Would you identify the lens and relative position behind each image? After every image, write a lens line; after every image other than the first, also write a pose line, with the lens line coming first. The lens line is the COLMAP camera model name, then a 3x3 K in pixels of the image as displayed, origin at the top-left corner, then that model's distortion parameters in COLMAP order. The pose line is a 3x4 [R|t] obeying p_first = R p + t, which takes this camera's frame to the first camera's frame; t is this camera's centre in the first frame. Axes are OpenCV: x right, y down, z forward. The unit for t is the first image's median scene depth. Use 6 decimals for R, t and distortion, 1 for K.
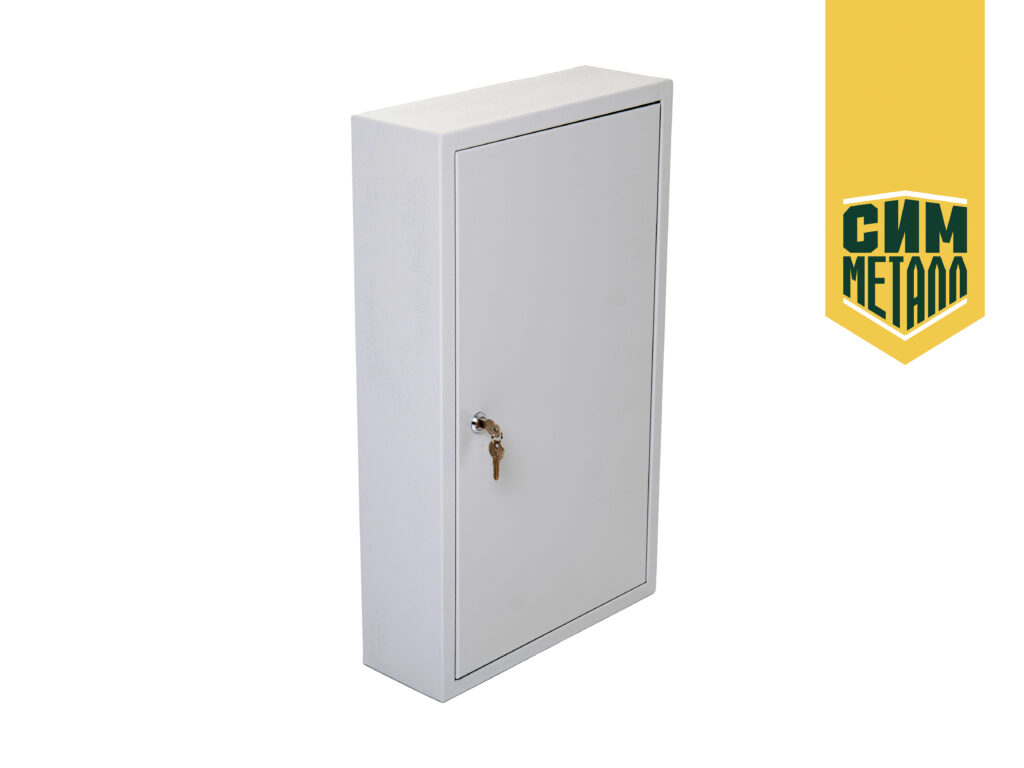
lens RADIAL K [[2250.1, 0, 513.6], [0, 2250.1, 383.5], [0, 0, 1]] dist [-0.017960, 0.000000]
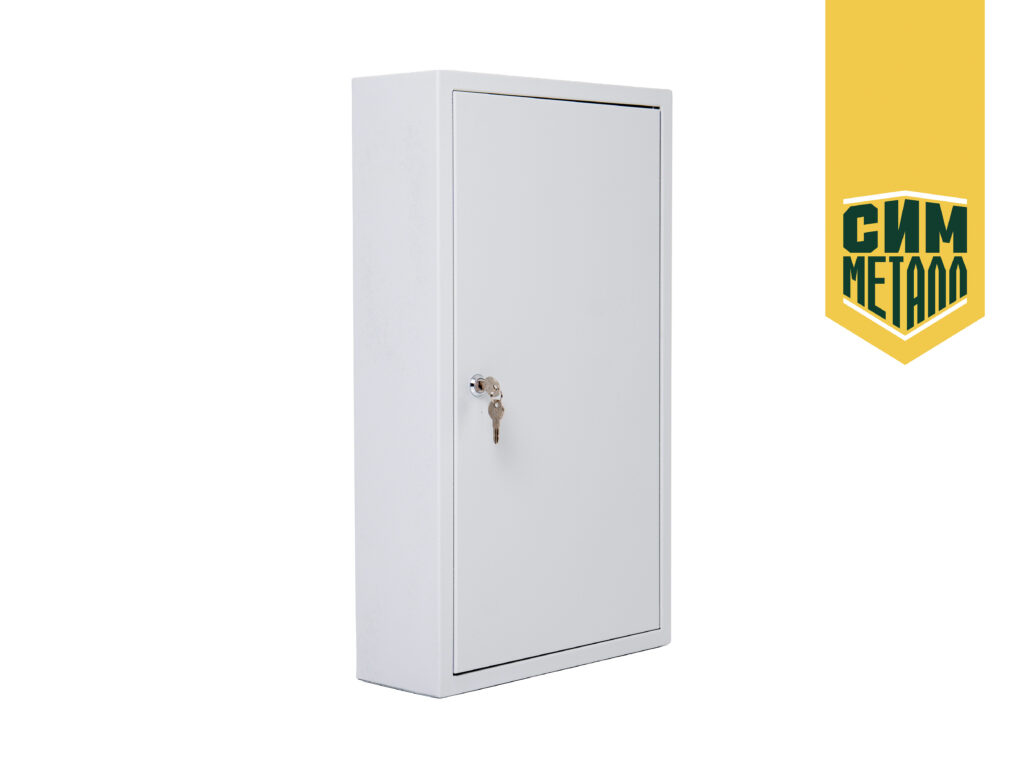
lens RADIAL K [[2250.1, 0, 510.0], [0, 2250.1, 385.0], [0, 0, 1]] dist [-0.017960, 0.000000]
pose [[0.999804, -0.008057, -0.018068, 0.015751], [0.001739, 0.945562, -0.325436, 0.331932], [0.019707, 0.325341, 0.945391, 0.085986]]
